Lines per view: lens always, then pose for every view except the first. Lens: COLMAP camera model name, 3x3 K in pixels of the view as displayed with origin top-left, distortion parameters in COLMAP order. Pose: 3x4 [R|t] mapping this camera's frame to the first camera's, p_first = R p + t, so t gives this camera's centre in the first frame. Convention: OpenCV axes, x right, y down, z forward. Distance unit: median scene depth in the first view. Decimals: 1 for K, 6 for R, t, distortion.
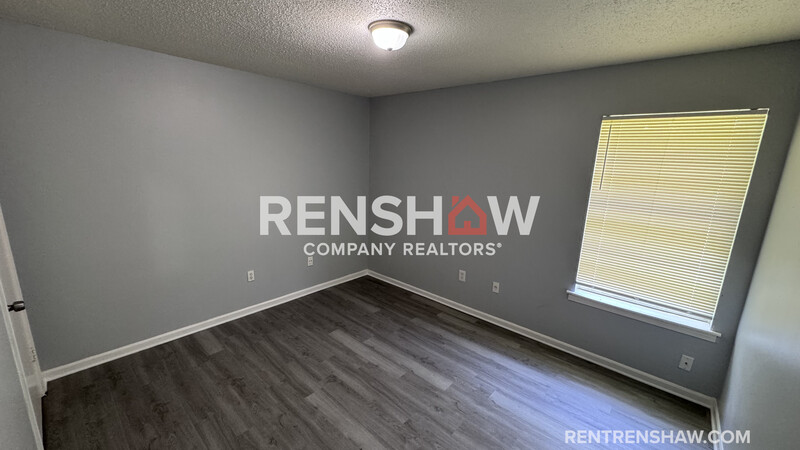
lens RADIAL K [[315.3, 0, 400.0], [0, 315.3, 225.0], [0, 0, 1]] dist [-0.000222, -0.000219]
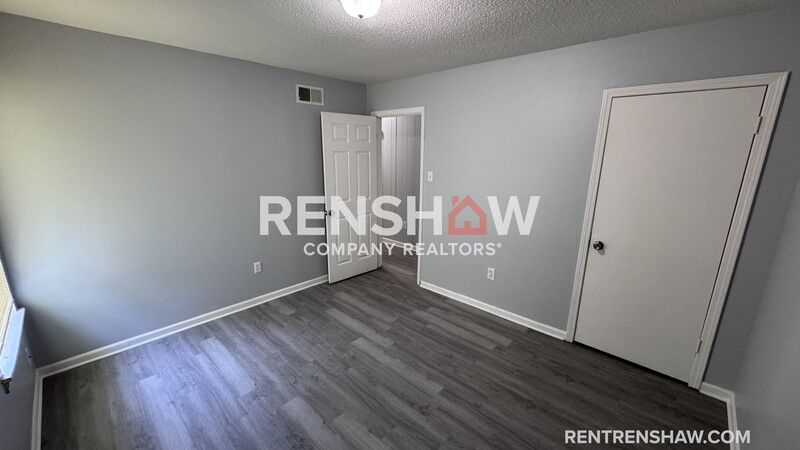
lens RADIAL K [[315.3, 0, 400.0], [0, 315.3, 225.0], [0, 0, 1]] dist [-0.000222, -0.000219]
pose [[-0.998742, -0.049087, 0.010270, -0.142462], [-0.039692, 0.898889, 0.436374, -0.340023], [-0.030652, 0.435417, -0.899707, 1.636941]]
